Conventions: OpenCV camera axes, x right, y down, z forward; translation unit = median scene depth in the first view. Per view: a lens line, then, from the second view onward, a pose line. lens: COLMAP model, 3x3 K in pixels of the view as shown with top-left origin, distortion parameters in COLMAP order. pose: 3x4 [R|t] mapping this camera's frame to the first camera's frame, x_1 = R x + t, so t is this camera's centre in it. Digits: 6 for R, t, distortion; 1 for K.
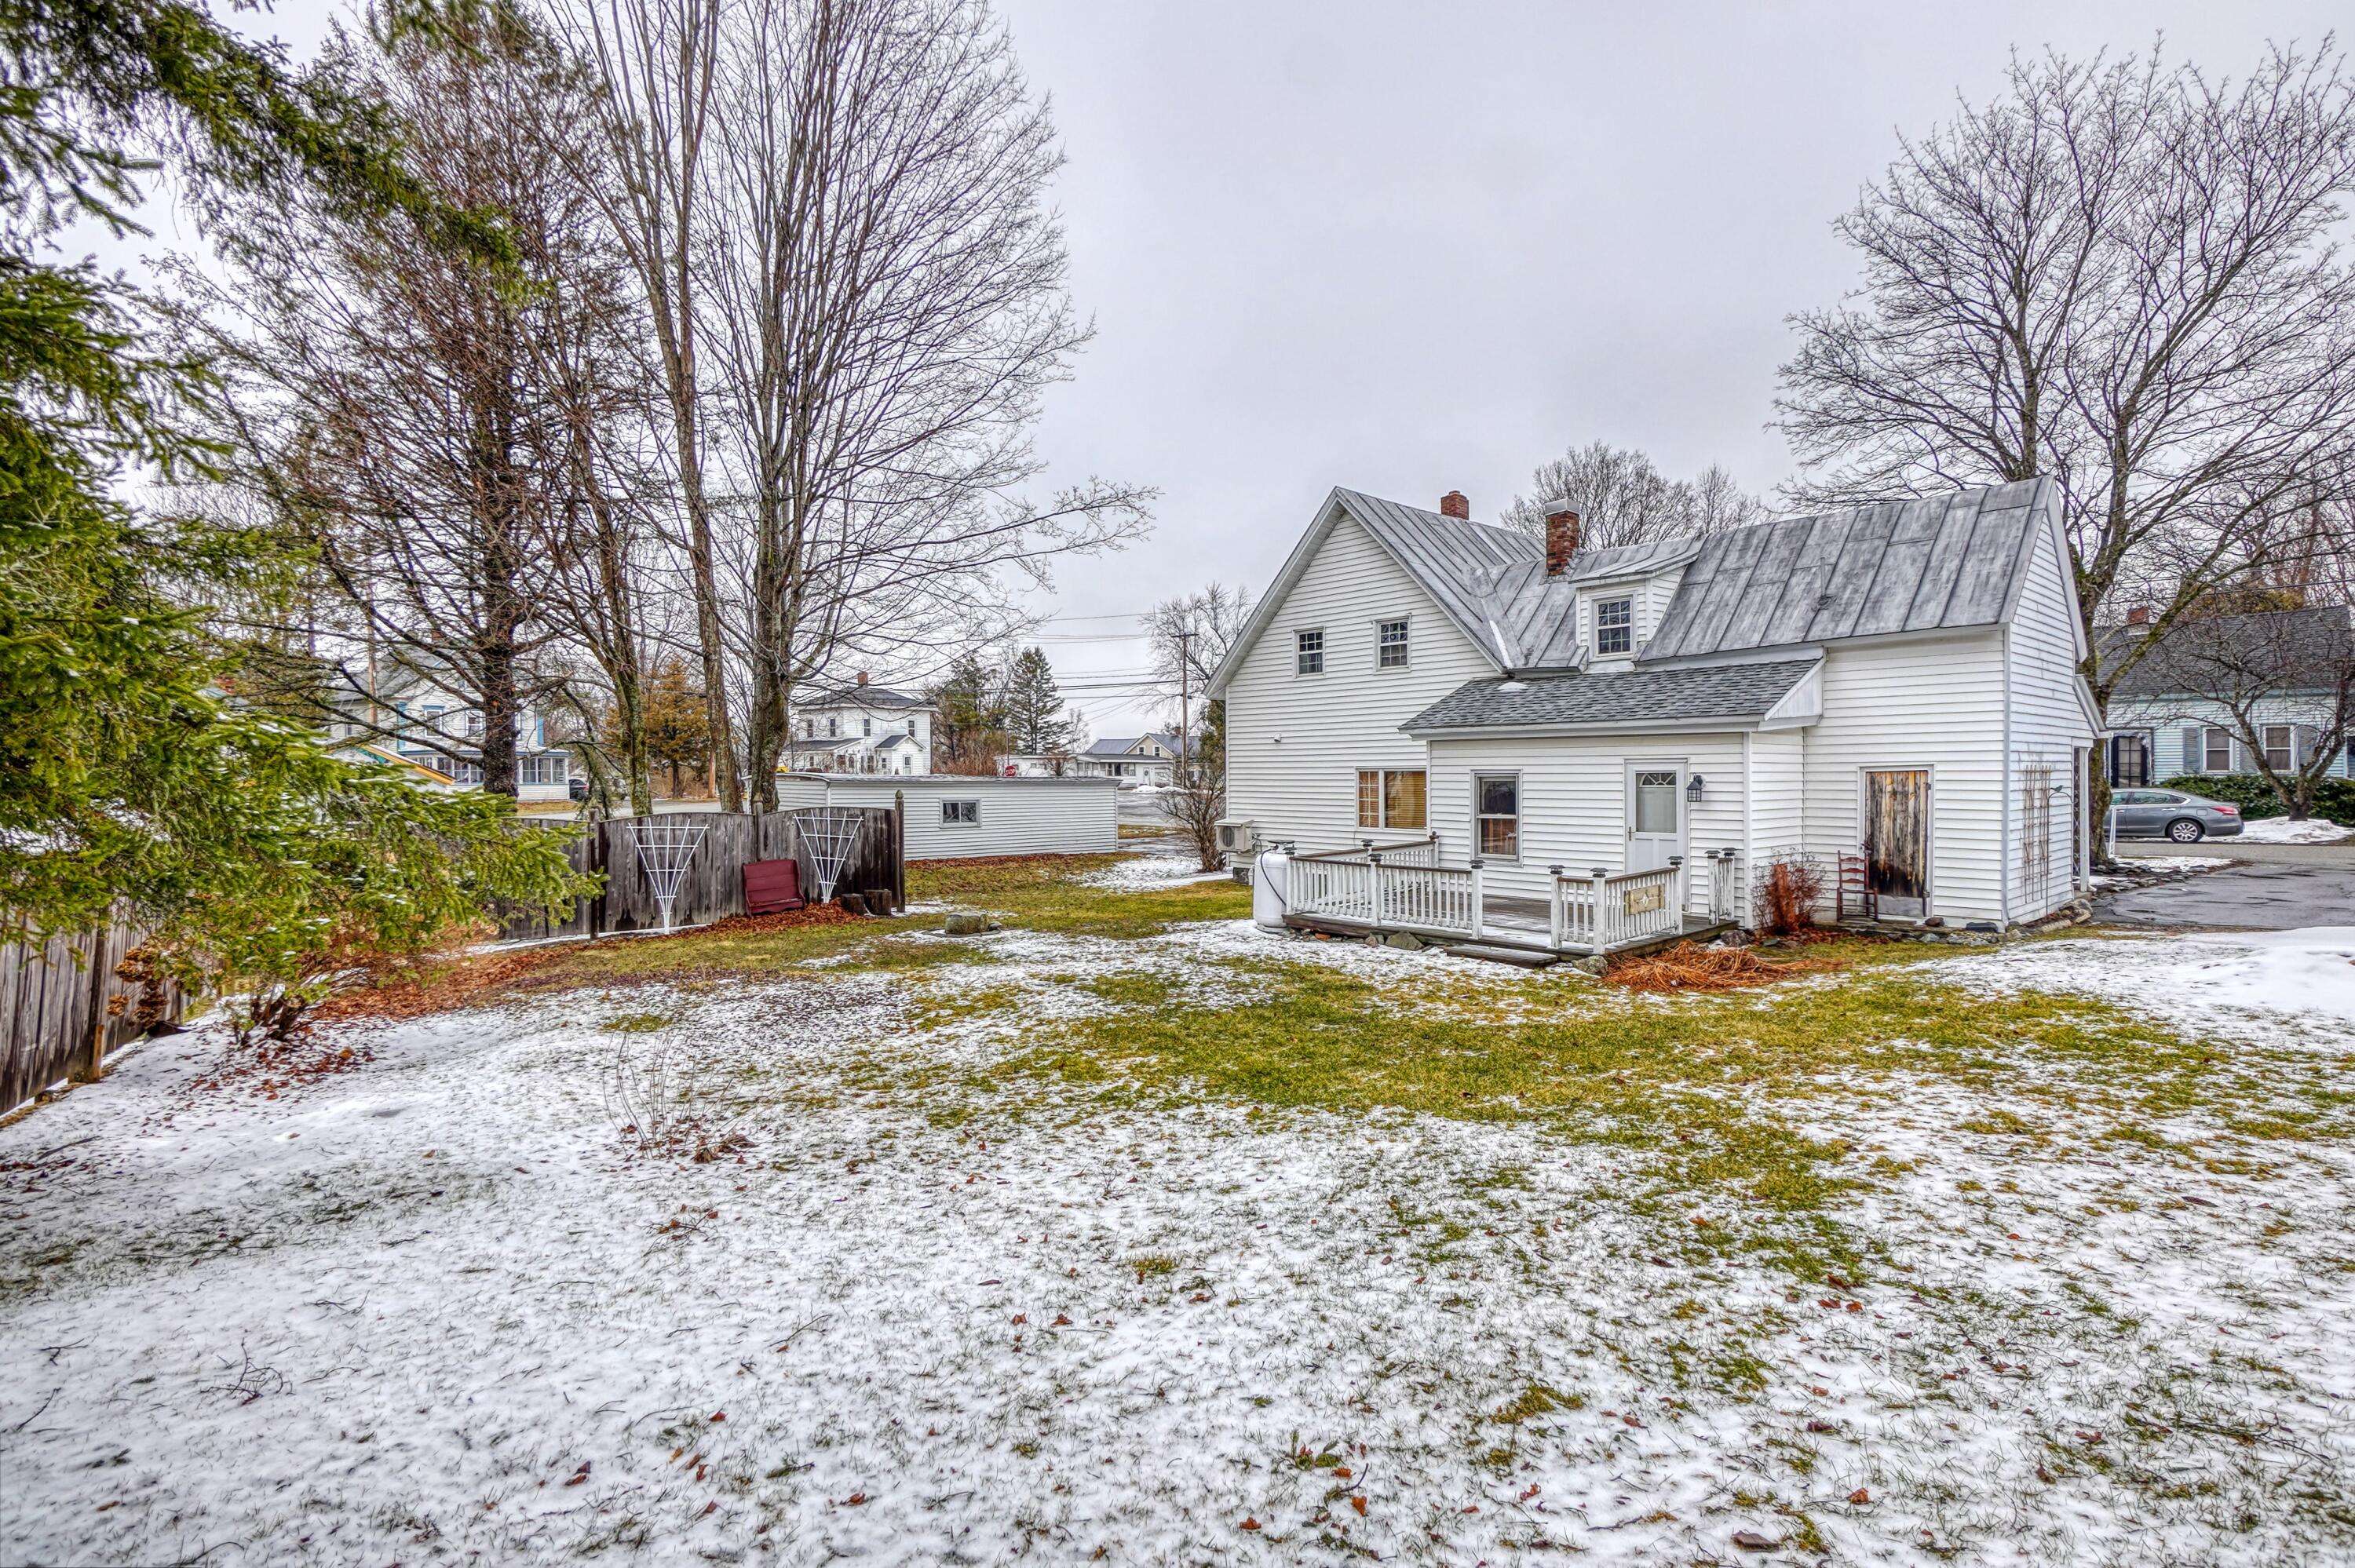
lens RADIAL K [[1135.7, 0, 1163.8], [0, 1135.7, 778.3], [0, 0, 1]] dist [-0.012755, 0.007102]
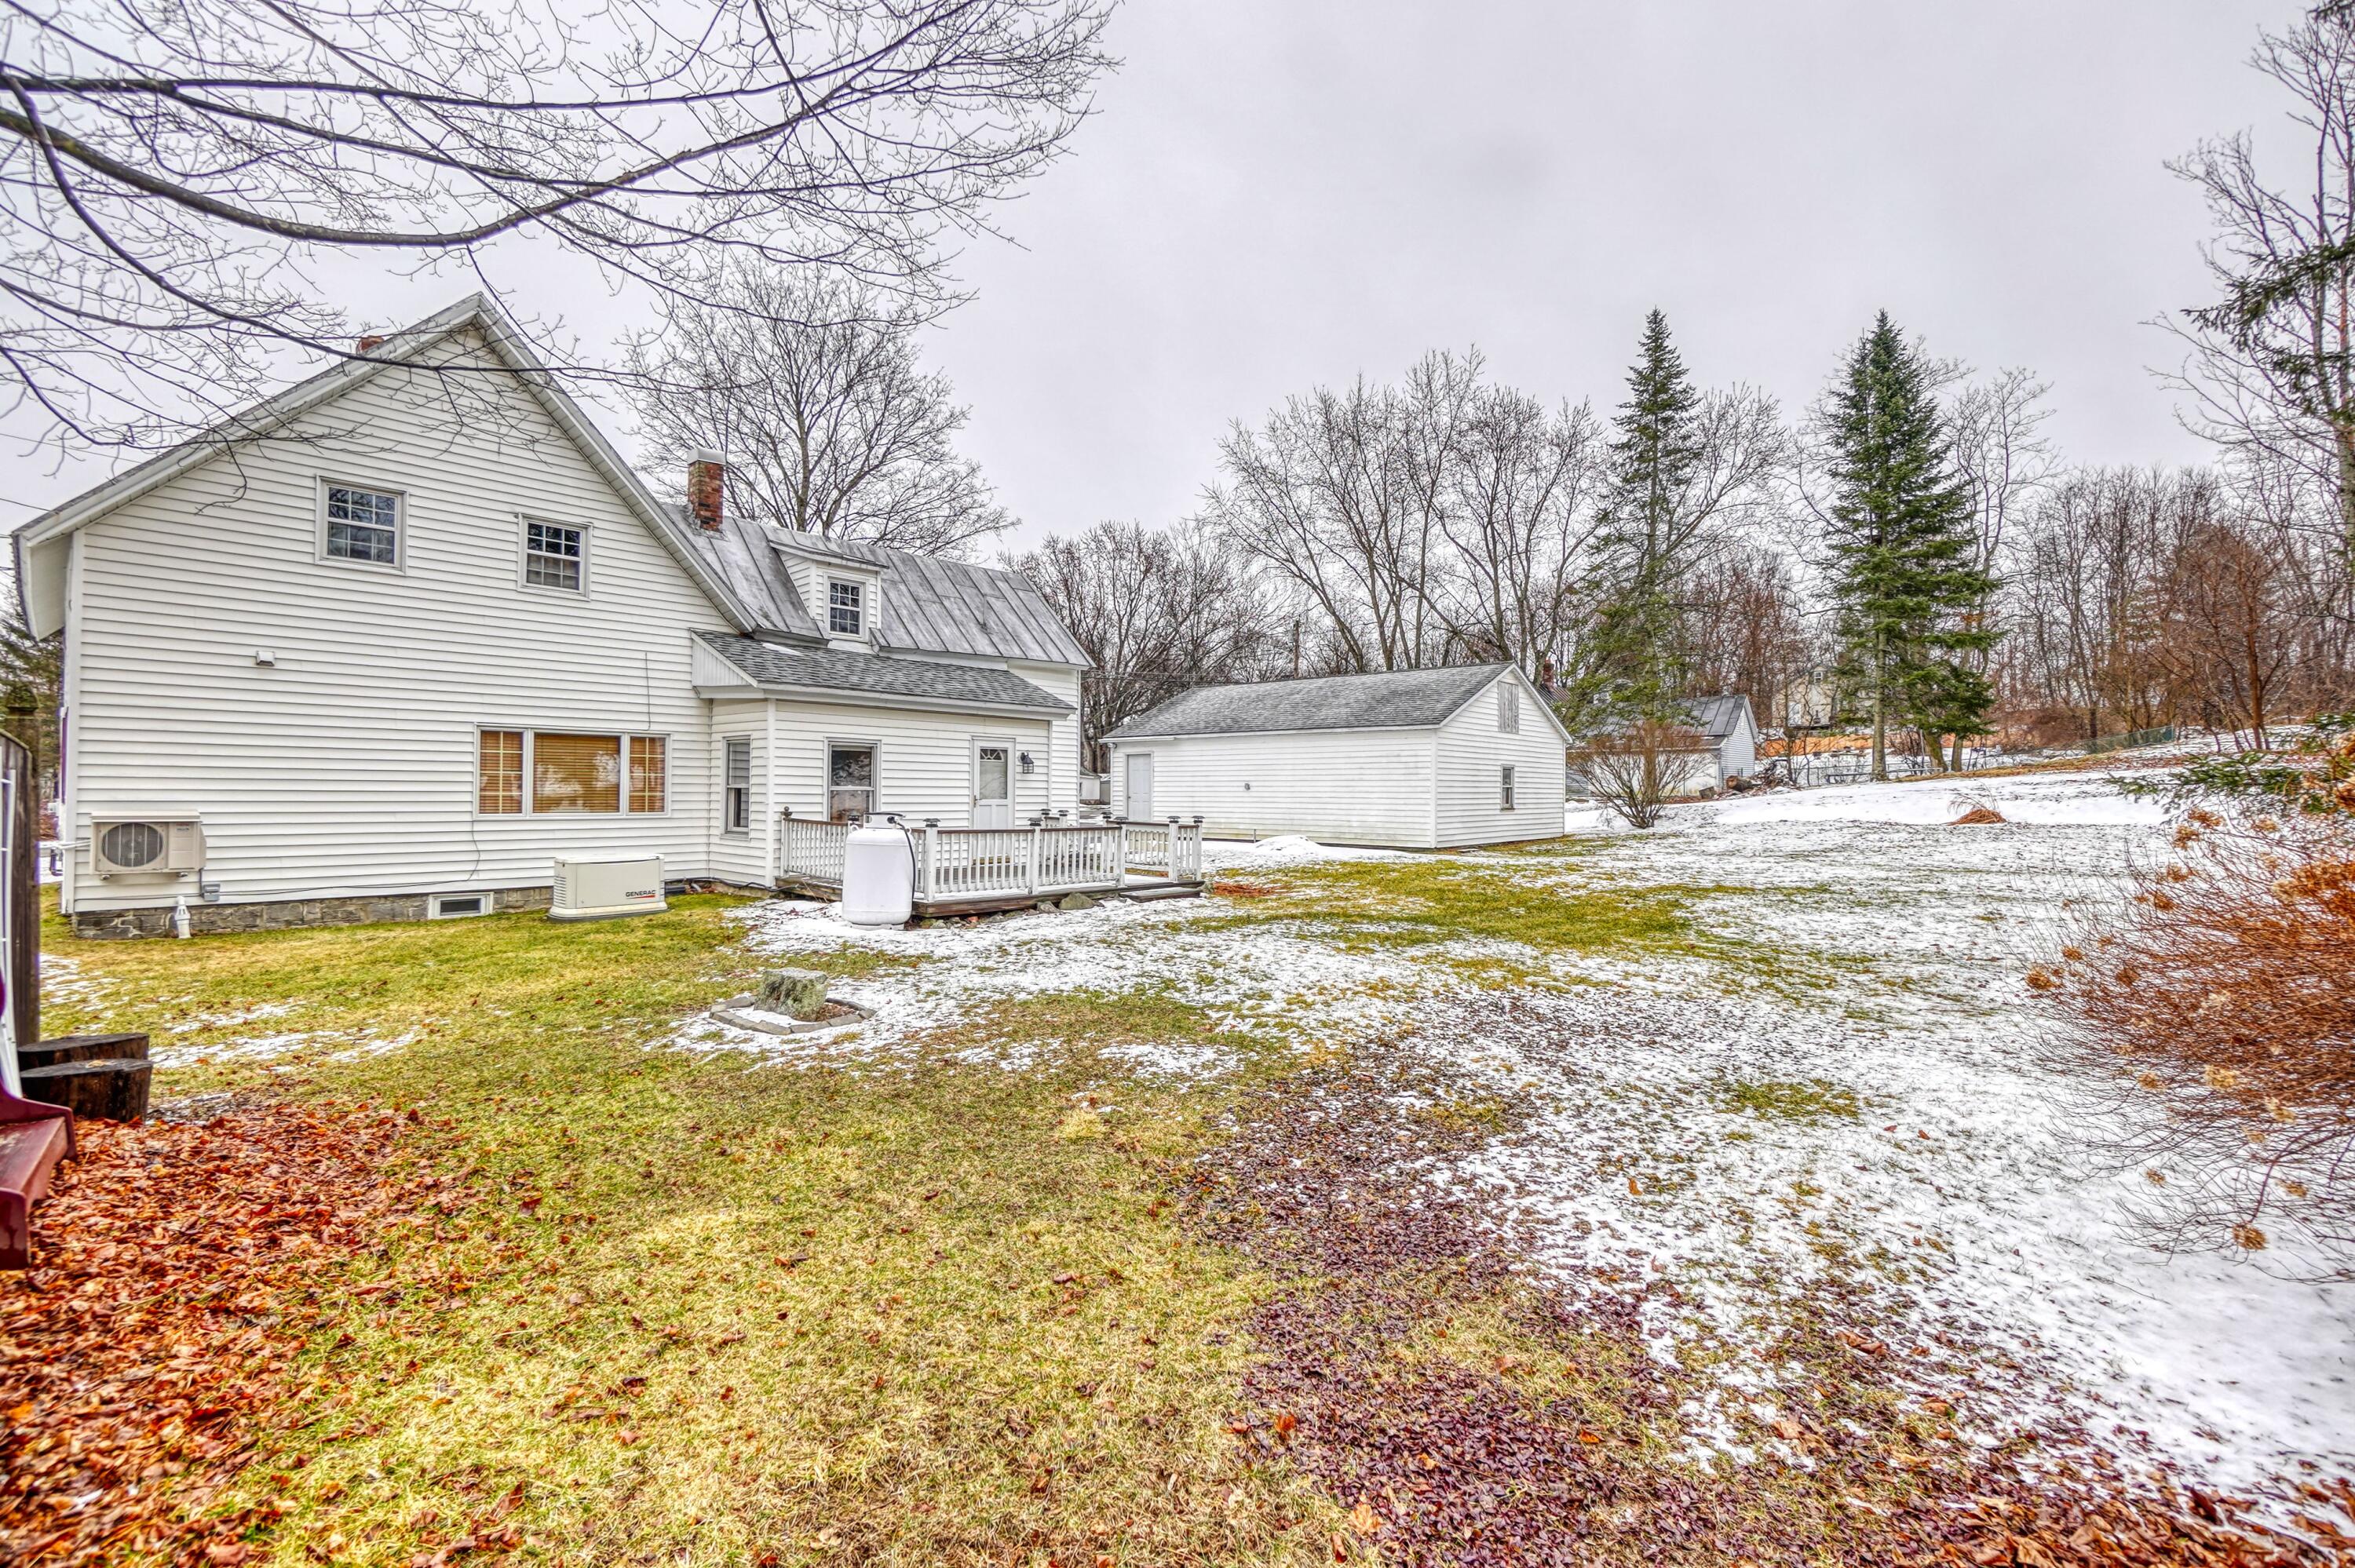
lens RADIAL K [[1016.6, 0, 1161.6], [0, 1016.6, 778.9], [0, 0, 1]] dist [-0.007454, 0.000069]
pose [[-0.106038, 0.022649, 0.994104, -0.552077], [0.000609, 0.999742, -0.022712, 0.043826], [-0.994362, -0.001803, -0.106025, 0.803862]]
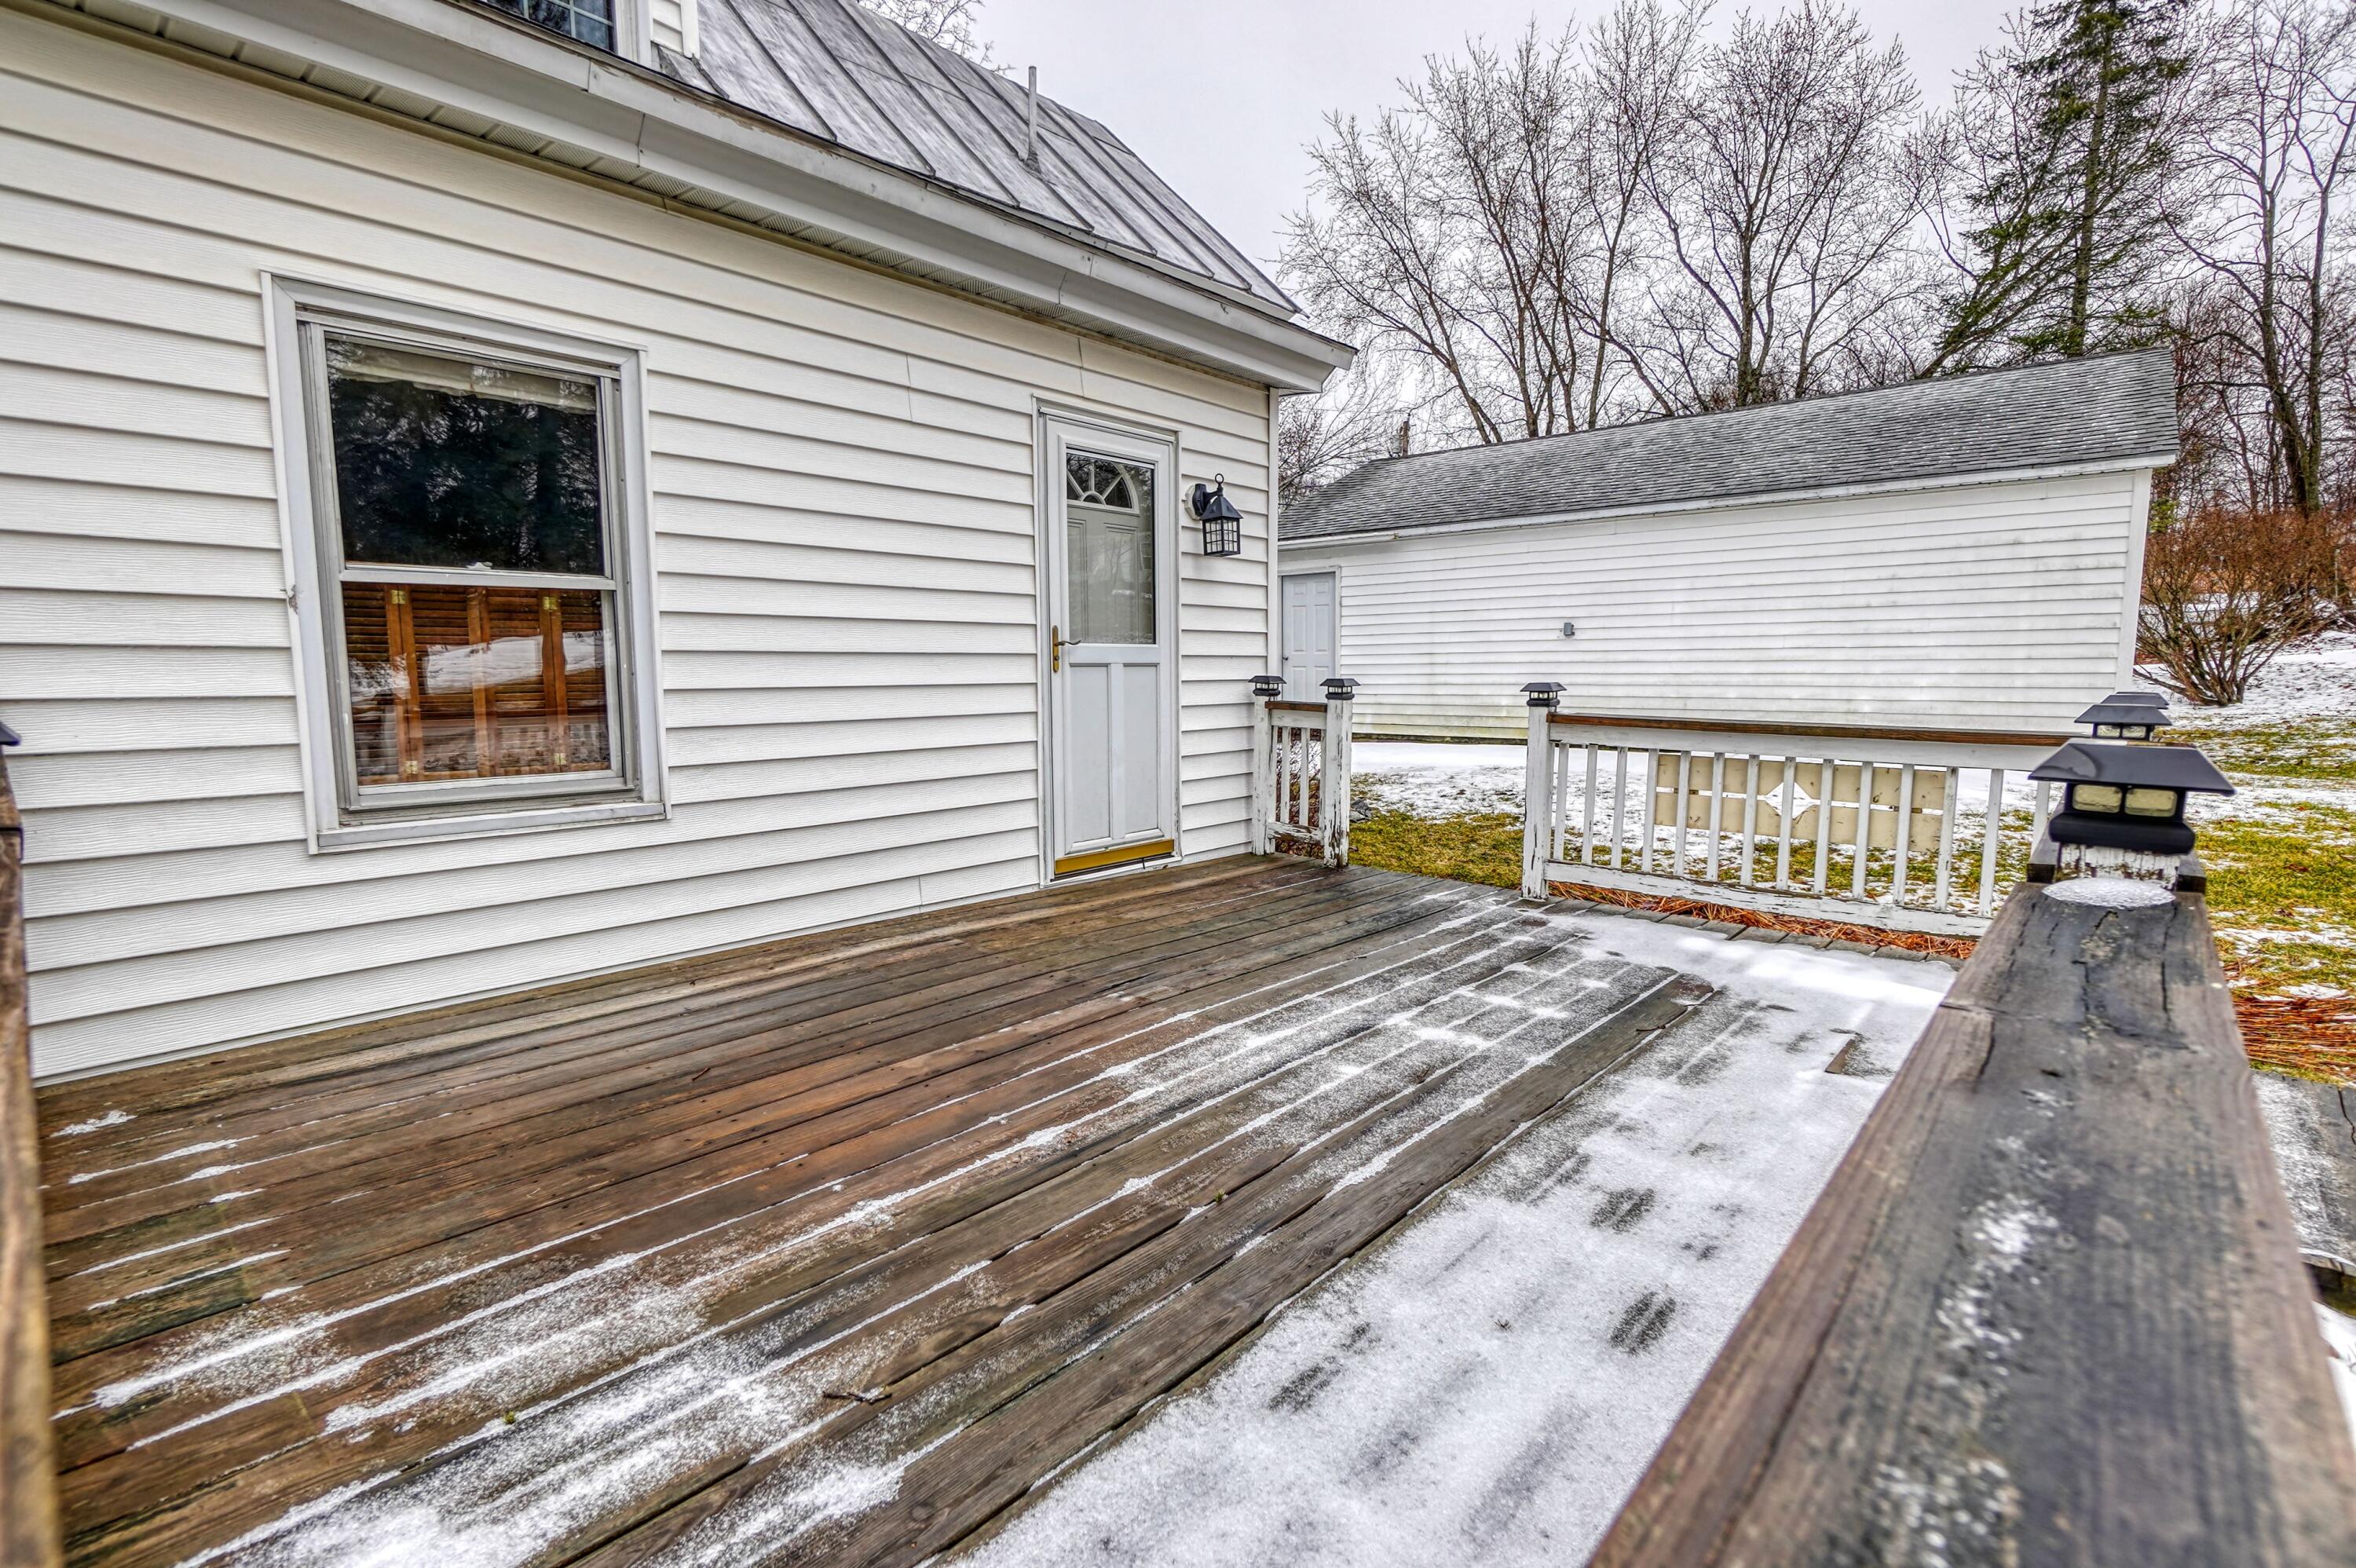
lens RADIAL K [[1078.2, 0, 1178.0], [0, 1078.2, 784.0], [0, 0, 1]] dist [-0.011704, 0.000363]
pose [[-0.122482, -0.095064, 0.987907, 0.095211], [0.013368, 0.995154, 0.097419, 0.050931], [-0.992381, 0.025139, -0.120618, 0.875483]]
